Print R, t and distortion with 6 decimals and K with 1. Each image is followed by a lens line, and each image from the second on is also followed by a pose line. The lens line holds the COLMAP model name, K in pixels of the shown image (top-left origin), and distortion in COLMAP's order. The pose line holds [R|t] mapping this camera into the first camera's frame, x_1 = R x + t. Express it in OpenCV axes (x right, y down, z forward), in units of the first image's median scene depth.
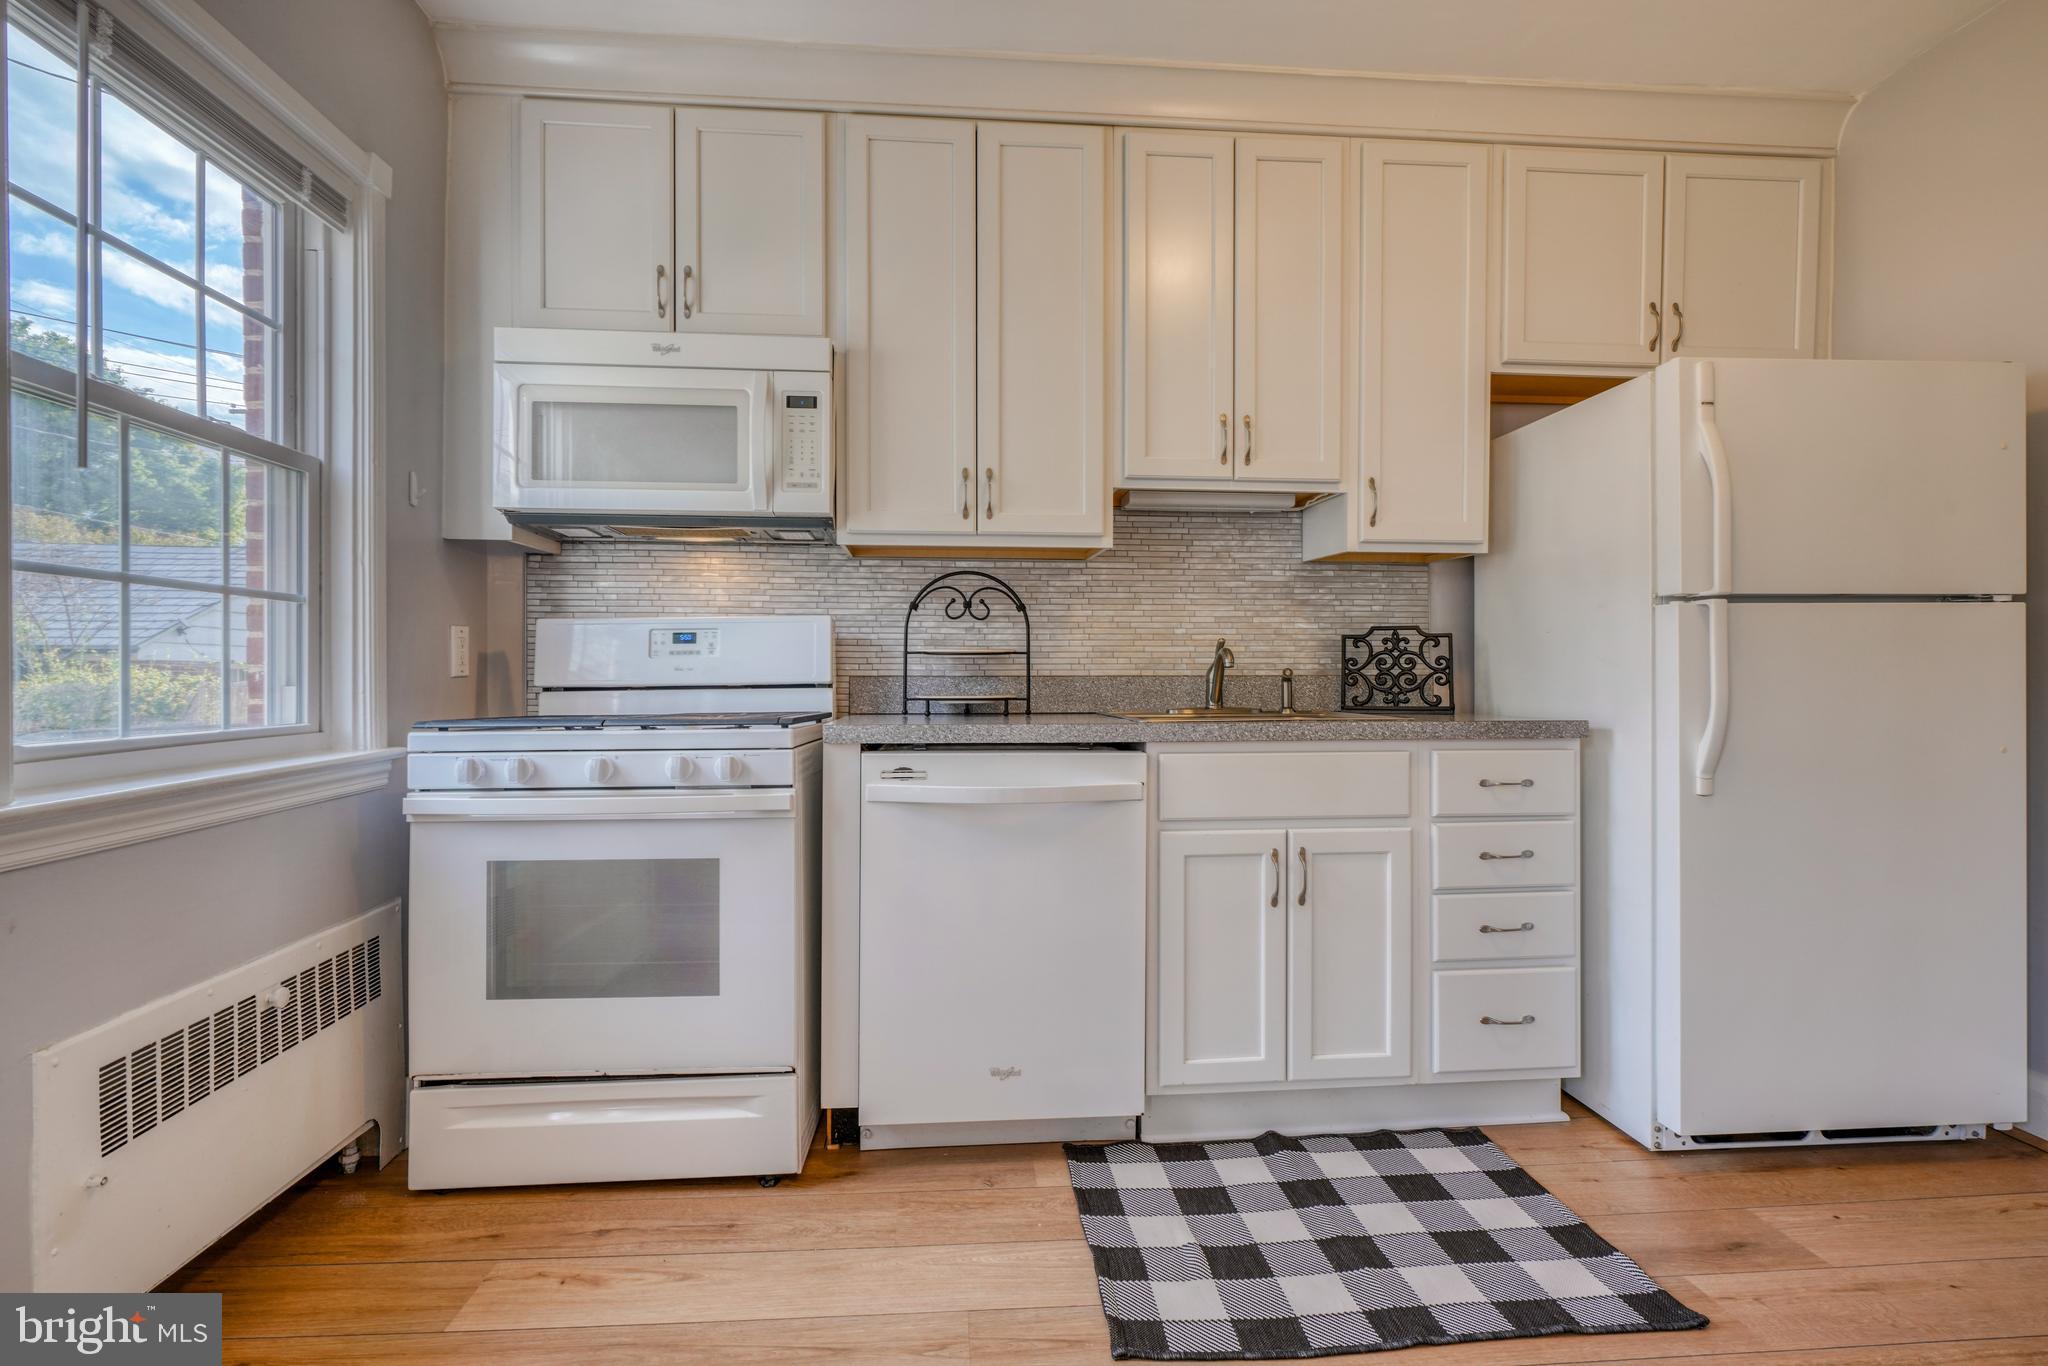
lens RADIAL K [[933.3, 0, 1008.0], [0, 933.3, 683.9], [0, 0, 1]] dist [-0.001629, 0.000130]
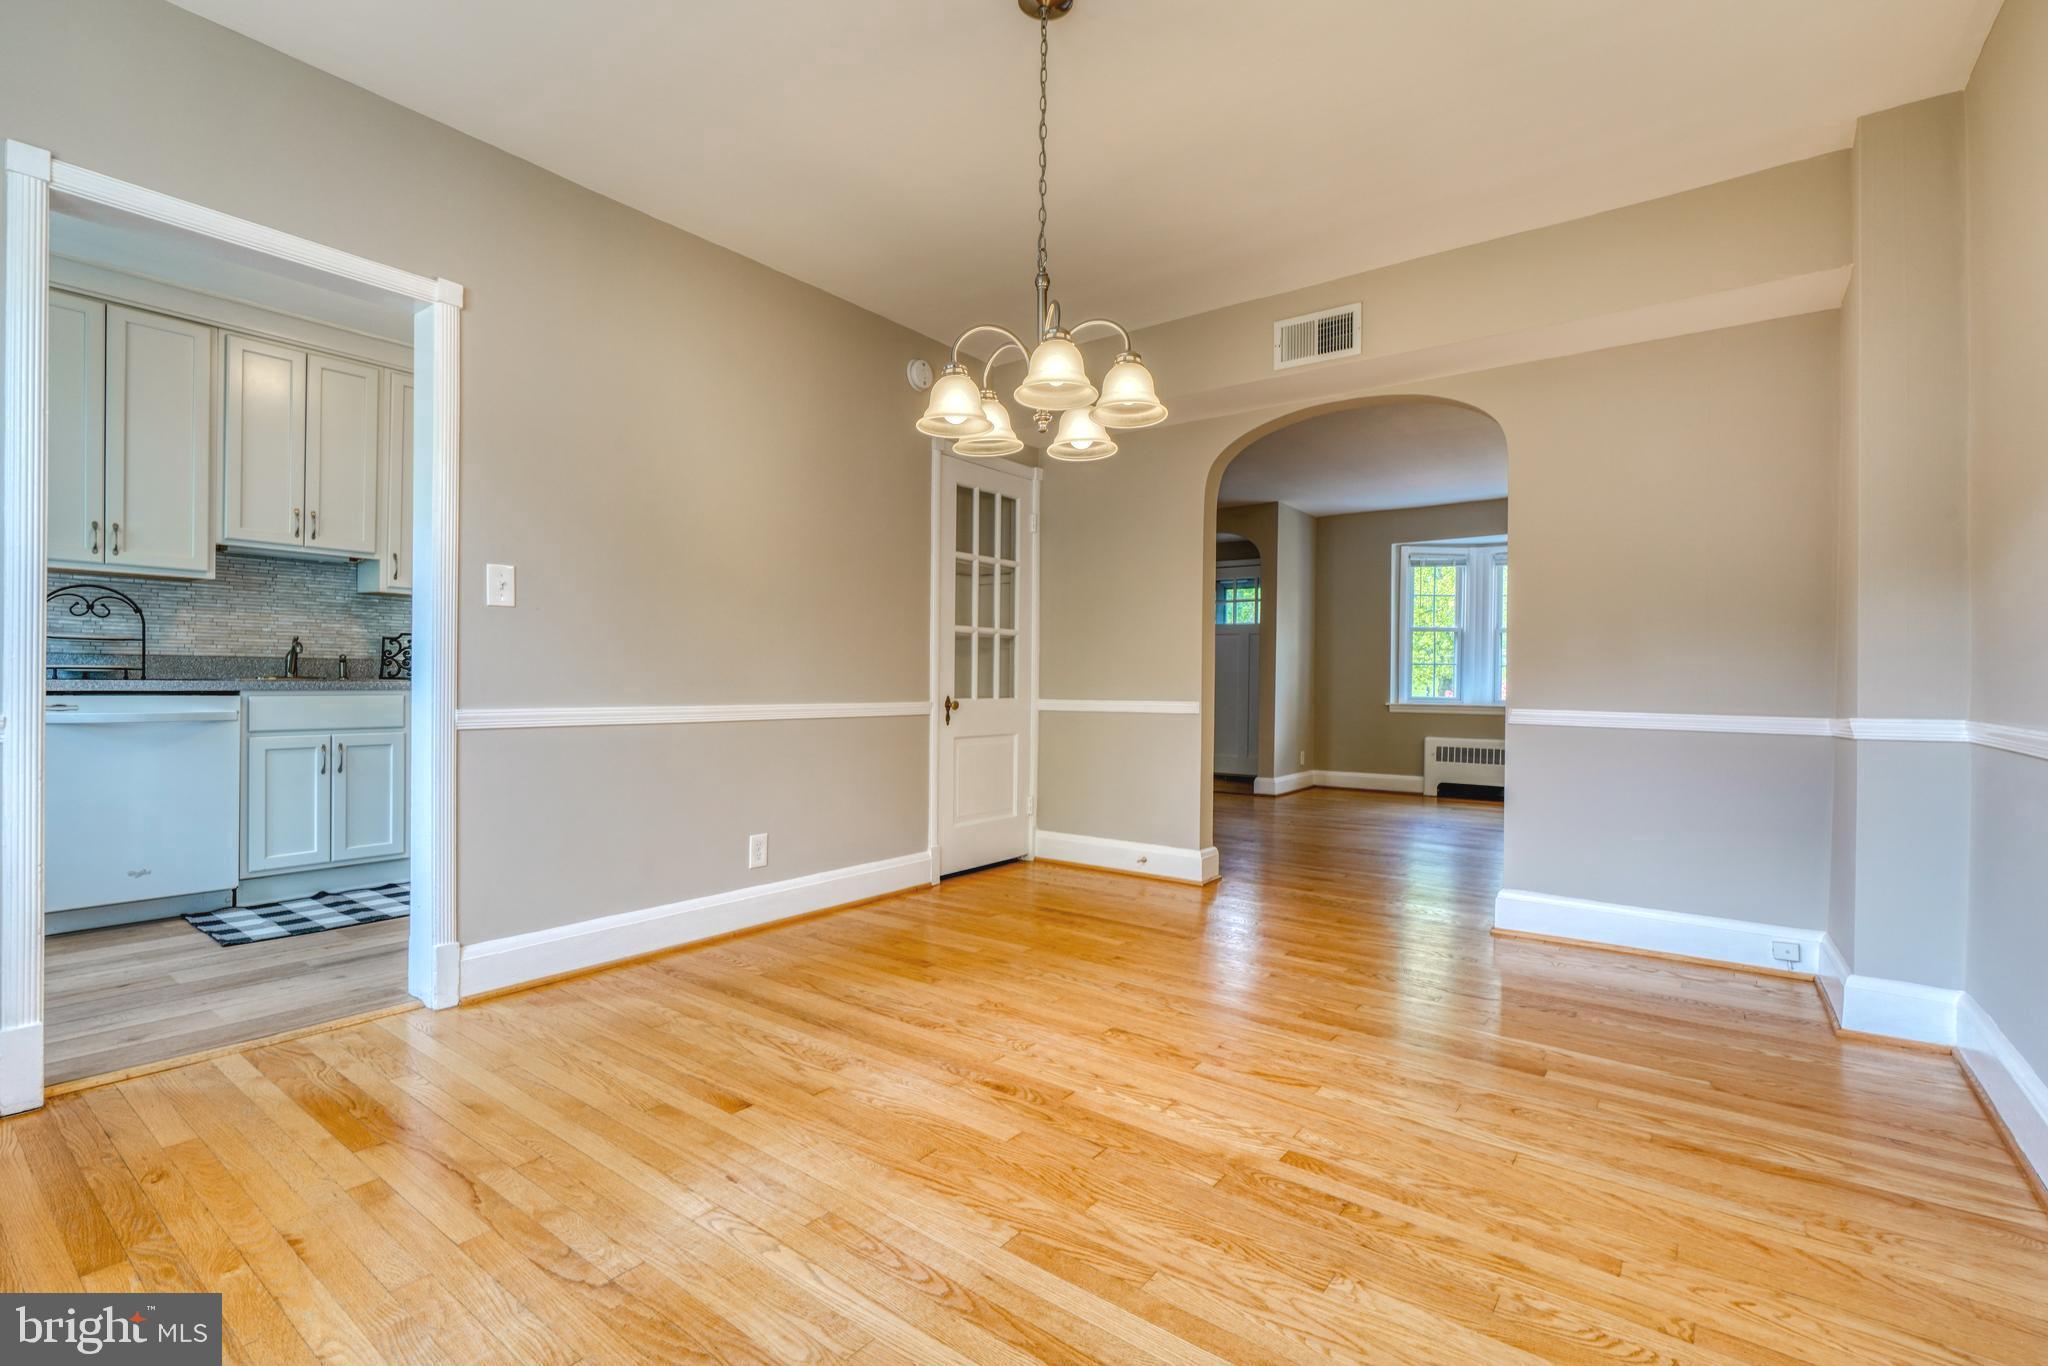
lens RADIAL K [[933.3, 0, 1008.0], [0, 933.3, 683.9], [0, 0, 1]] dist [-0.001629, 0.000130]
pose [[0.665705, 0.004968, 0.746199, -0.185315], [-0.004211, 0.999987, -0.002901, 0.040601], [-0.746204, -0.001211, 0.665717, -1.160173]]
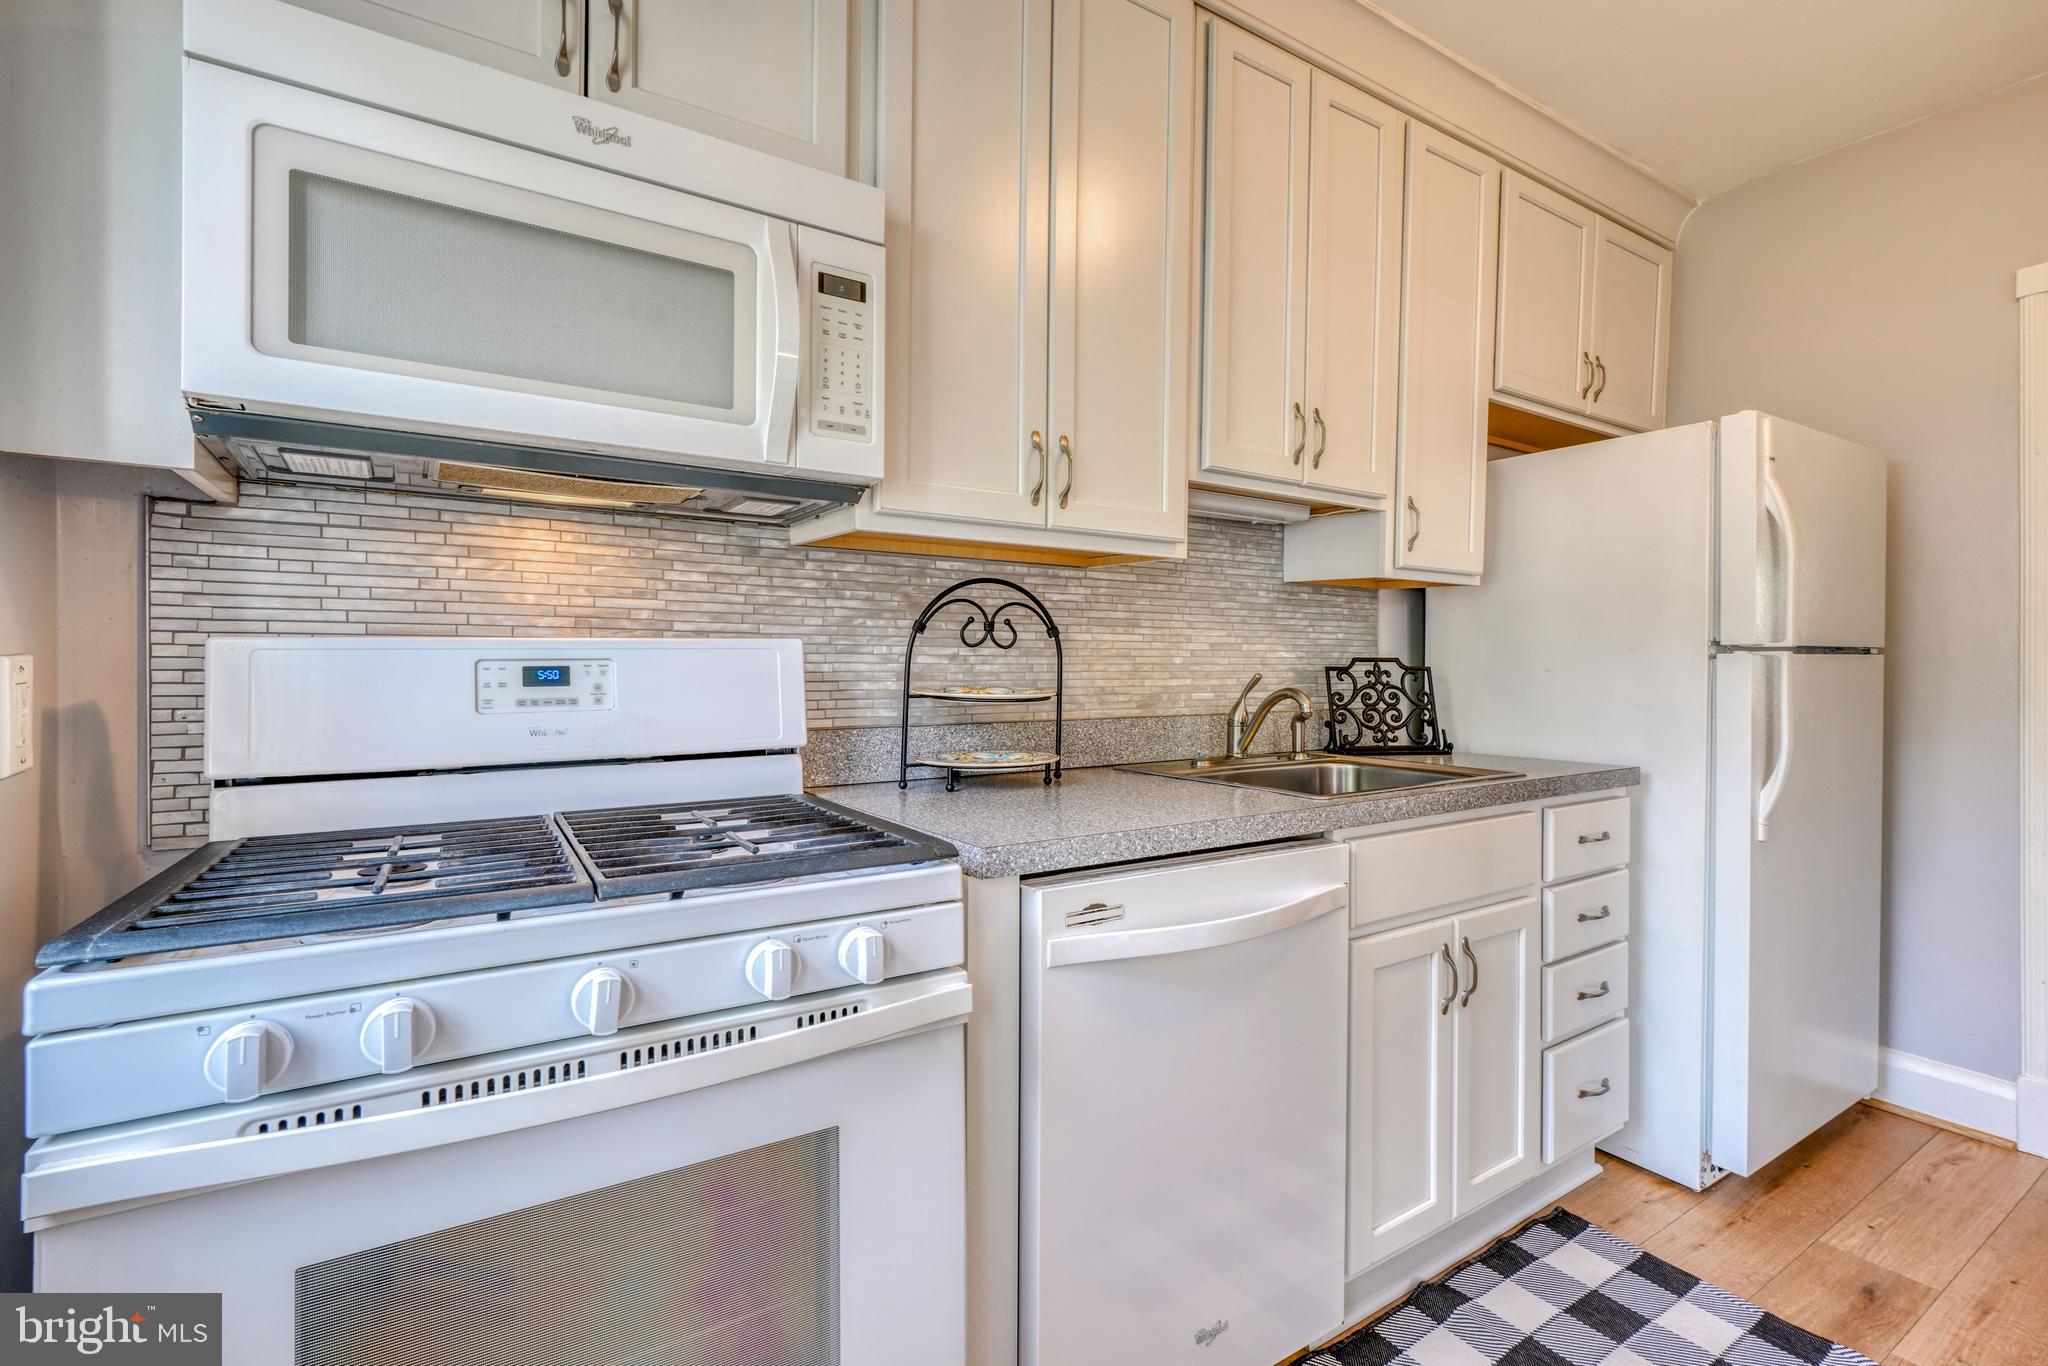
lens RADIAL K [[933.5, 0, 1021.8], [0, 933.5, 673.7], [0, 0, 1]] dist [-0.001730, 0.000450]
pose [[0.880483, -0.000474, 0.474078, -0.363822], [-0.001944, 0.999987, 0.004610, -0.054071], [-0.474074, -0.004981, 0.880471, 0.383349]]
